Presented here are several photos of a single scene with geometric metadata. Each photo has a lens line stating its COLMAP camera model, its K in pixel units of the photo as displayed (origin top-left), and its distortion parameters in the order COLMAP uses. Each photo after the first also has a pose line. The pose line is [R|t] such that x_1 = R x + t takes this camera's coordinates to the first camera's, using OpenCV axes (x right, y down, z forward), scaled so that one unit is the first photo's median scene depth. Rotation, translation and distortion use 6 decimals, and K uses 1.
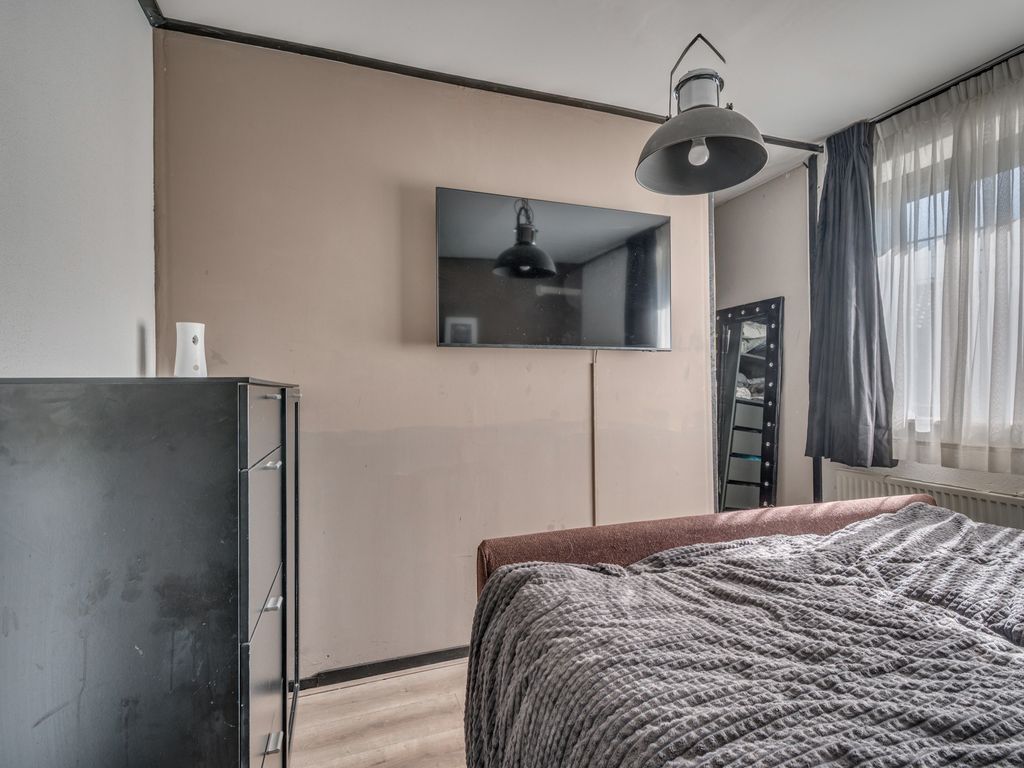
lens RADIAL K [[508.1, 0, 514.0], [0, 508.1, 382.8], [0, 0, 1]] dist [0.000640, 0.001083]
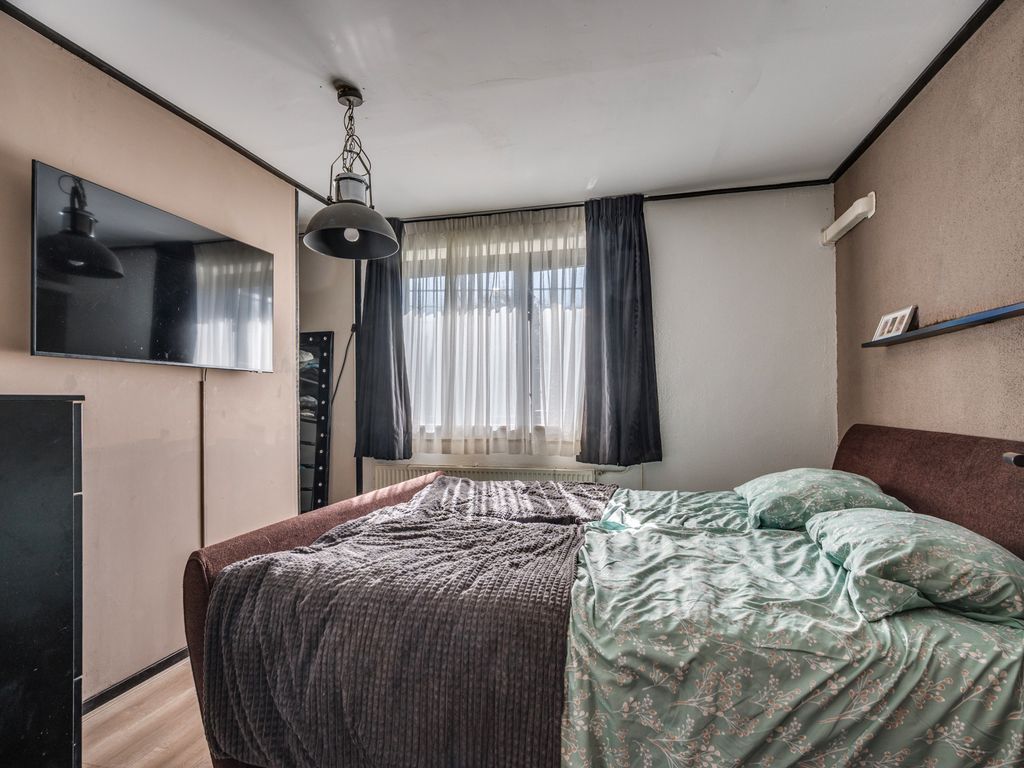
lens RADIAL K [[508.1, 0, 511.4], [0, 508.1, 392.4], [0, 0, 1]] dist [0.000640, 0.001083]
pose [[0.564595, 0.017534, 0.825182, -0.585387], [-0.005396, 0.999831, -0.017553, -0.003144], [-0.825351, 0.005457, 0.564594, -0.136043]]
